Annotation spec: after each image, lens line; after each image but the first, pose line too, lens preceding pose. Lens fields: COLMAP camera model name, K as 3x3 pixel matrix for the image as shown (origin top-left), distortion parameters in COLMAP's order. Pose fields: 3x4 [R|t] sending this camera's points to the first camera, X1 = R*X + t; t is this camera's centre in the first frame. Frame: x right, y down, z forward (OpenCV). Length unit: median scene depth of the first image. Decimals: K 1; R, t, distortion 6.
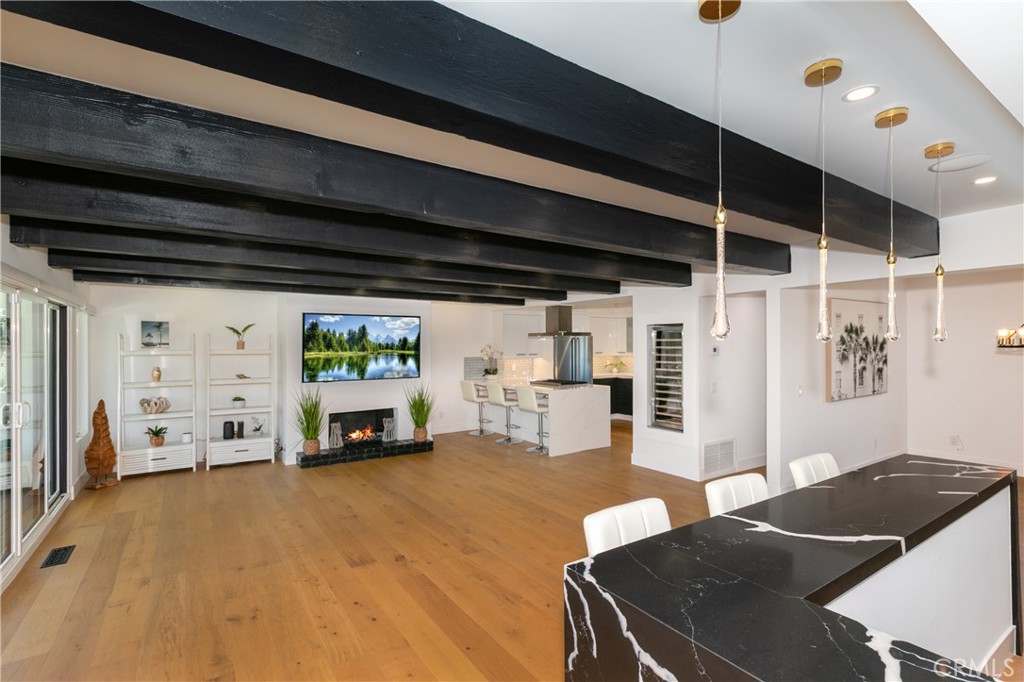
lens RADIAL K [[485.9, 0, 512.0], [0, 485.9, 341.0], [0, 0, 1]] dist [0.024199, -0.010819]
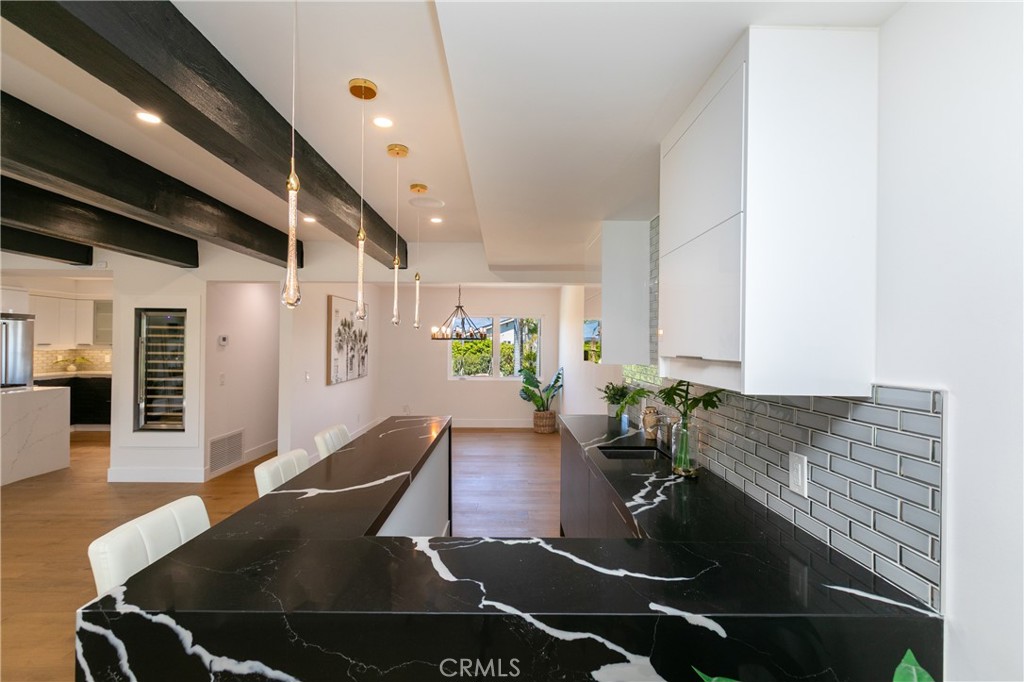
lens RADIAL K [[469.2, 0, 512.0], [0, 469.2, 341.0], [0, 0, 1]] dist [0.013378, -0.000031]
pose [[0.556802, 0.009463, 0.830591, -0.085629], [-0.012664, 0.999916, -0.002903, 0.045593], [-0.830549, -0.008902, 0.556875, 0.069336]]
